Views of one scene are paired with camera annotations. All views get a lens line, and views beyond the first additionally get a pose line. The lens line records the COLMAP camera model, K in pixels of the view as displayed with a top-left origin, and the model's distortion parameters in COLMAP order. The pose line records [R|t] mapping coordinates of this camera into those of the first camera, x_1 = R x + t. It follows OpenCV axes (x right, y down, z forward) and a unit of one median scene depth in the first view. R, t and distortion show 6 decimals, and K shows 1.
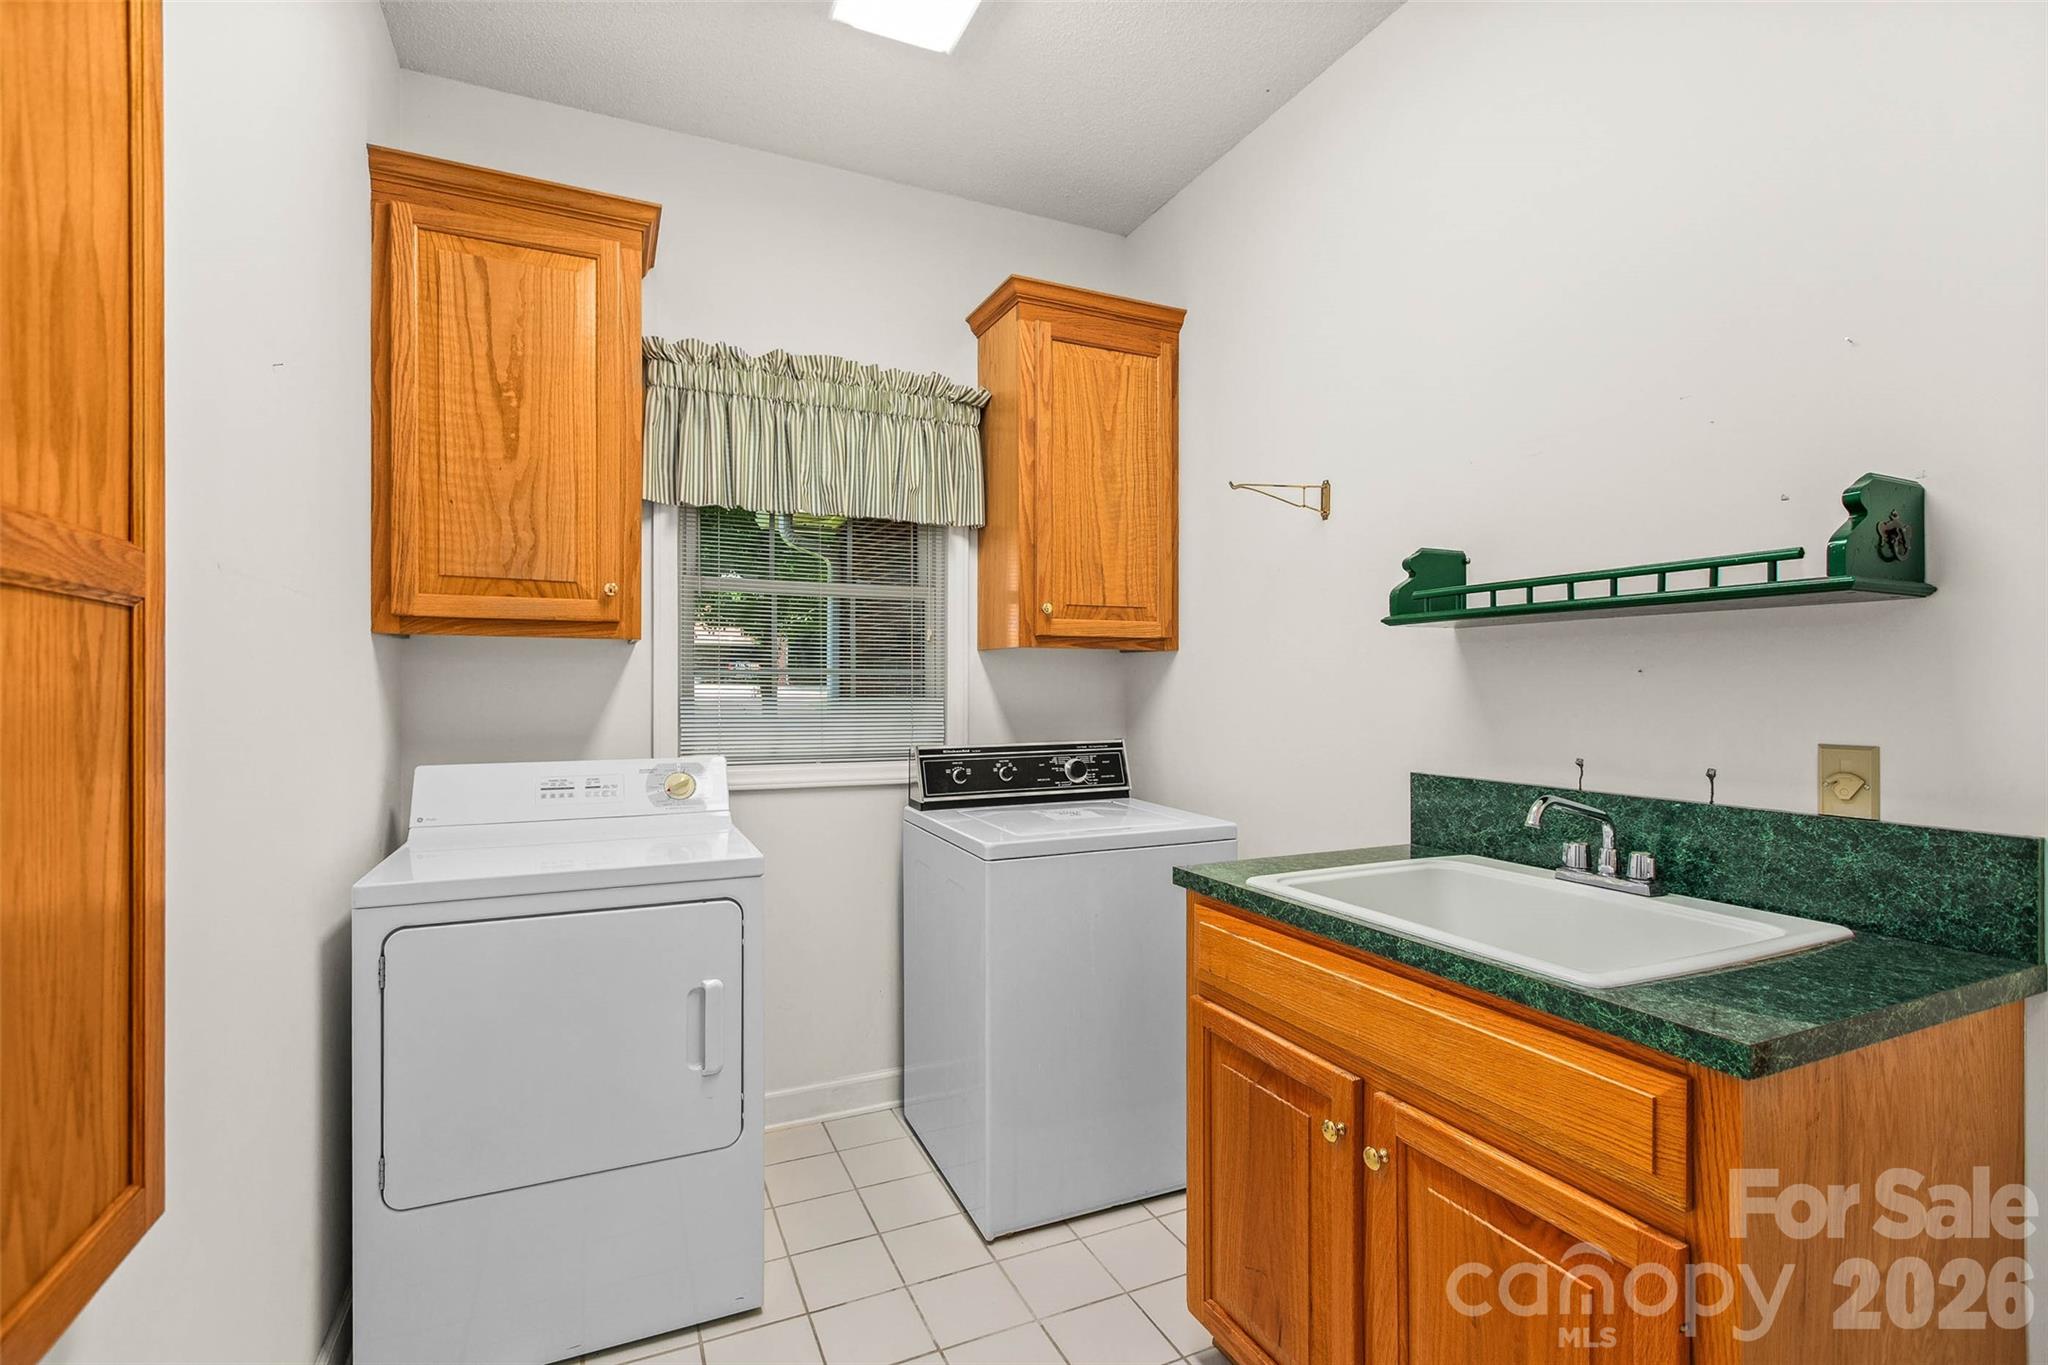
lens RADIAL K [[949.2, 0, 1022.4], [0, 949.2, 686.2], [0, 0, 1]] dist [0.008476, -0.002121]
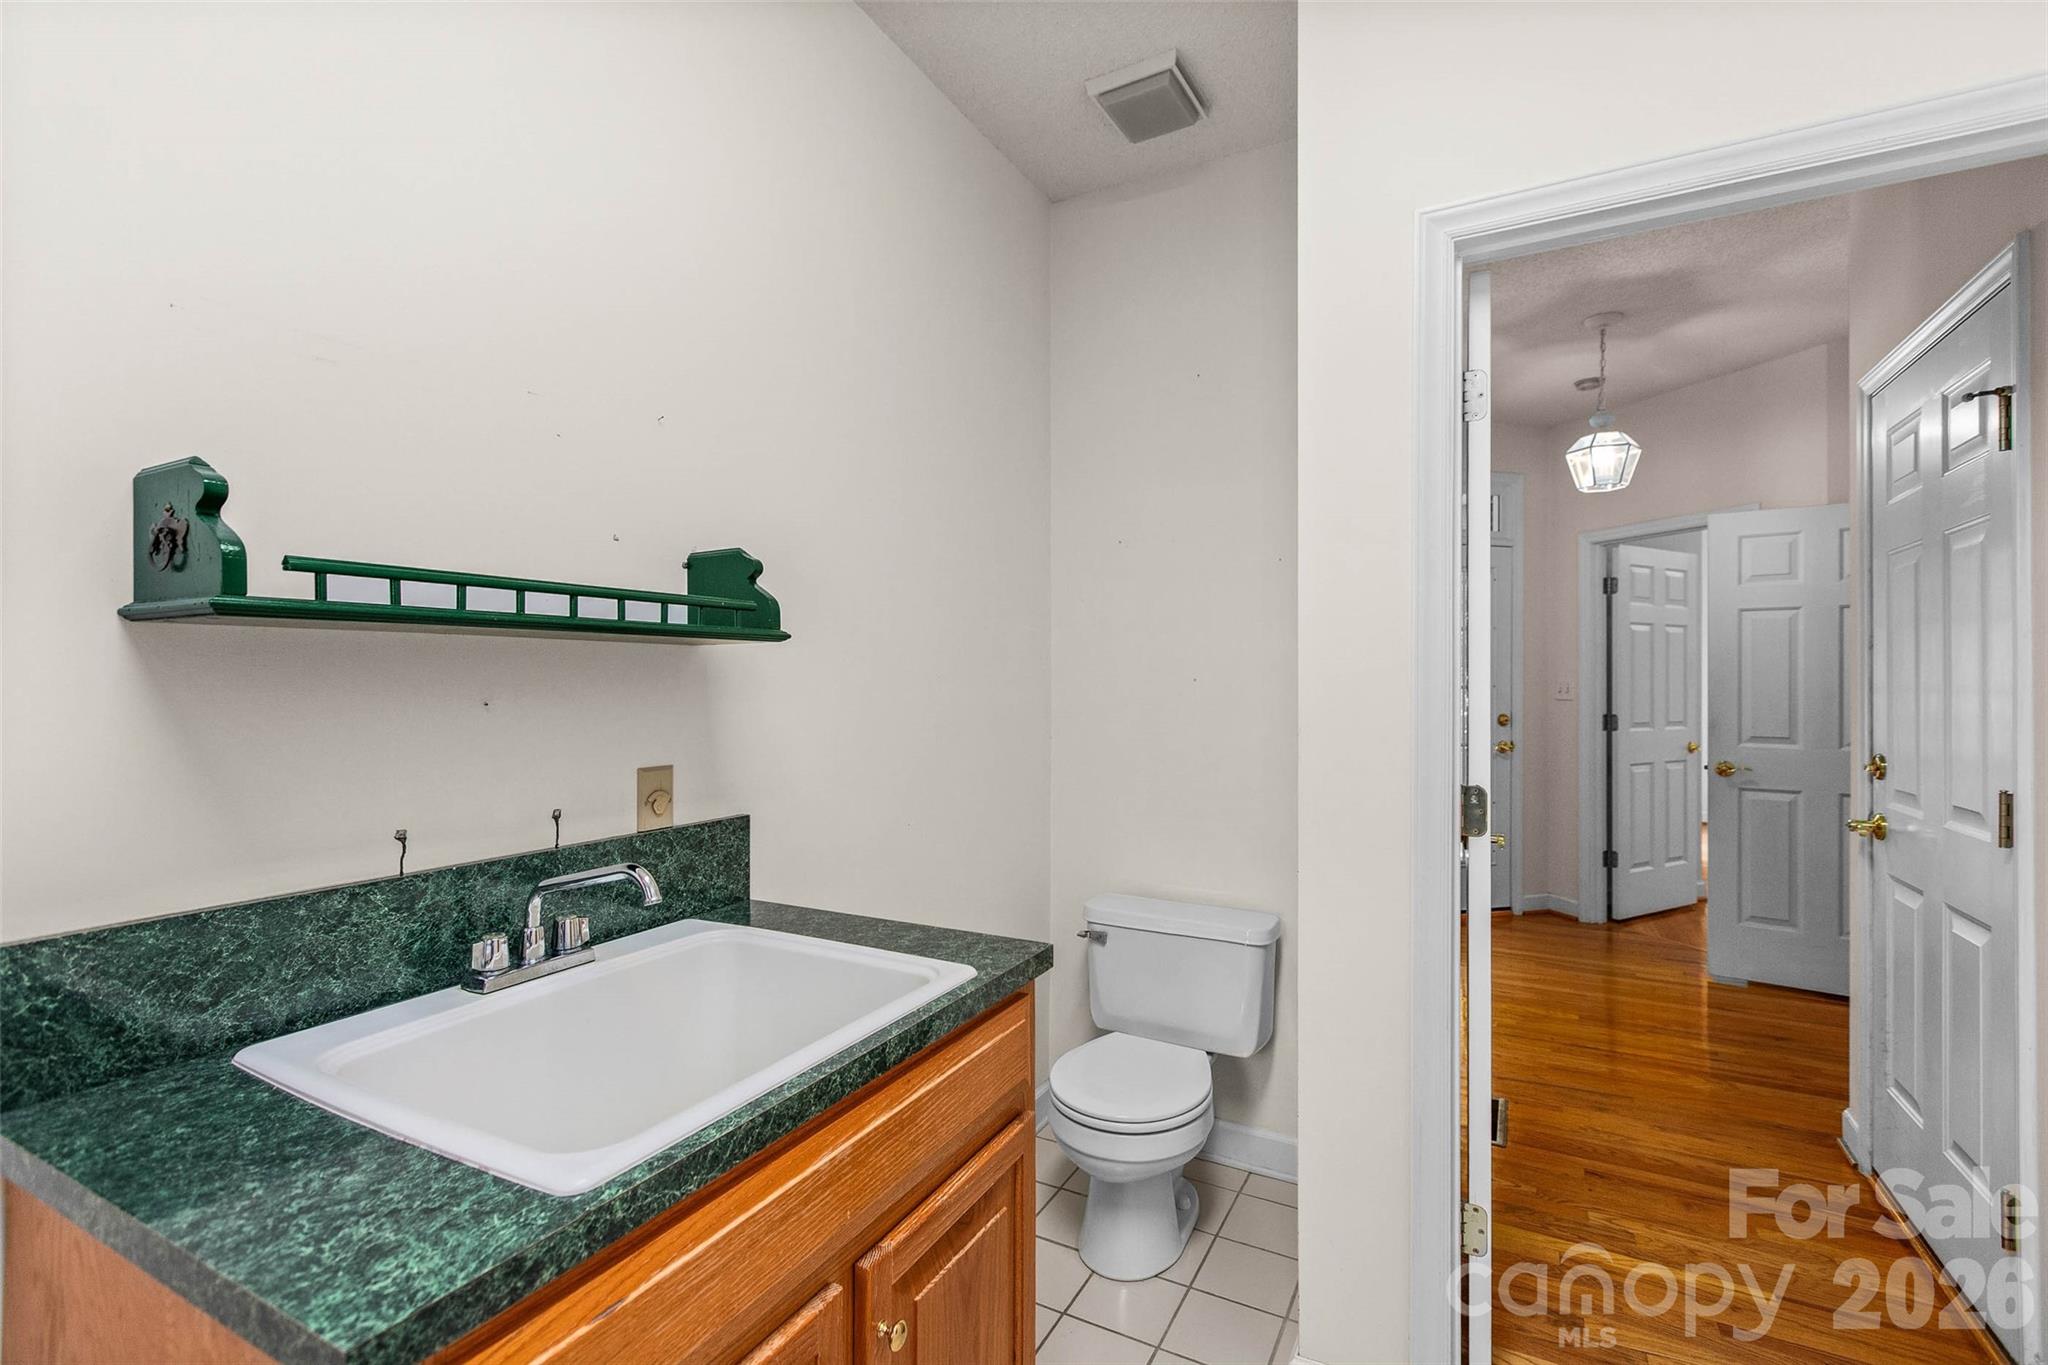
lens RADIAL K [[949.2, 0, 1003.4], [0, 949.2, 677.2], [0, 0, 1]] dist [0.008476, -0.002121]
pose [[-0.604927, -0.004728, 0.796267, -0.283859], [-0.005404, 0.999984, 0.001832, -0.047376], [-0.796263, -0.003194, -0.604942, 1.262642]]
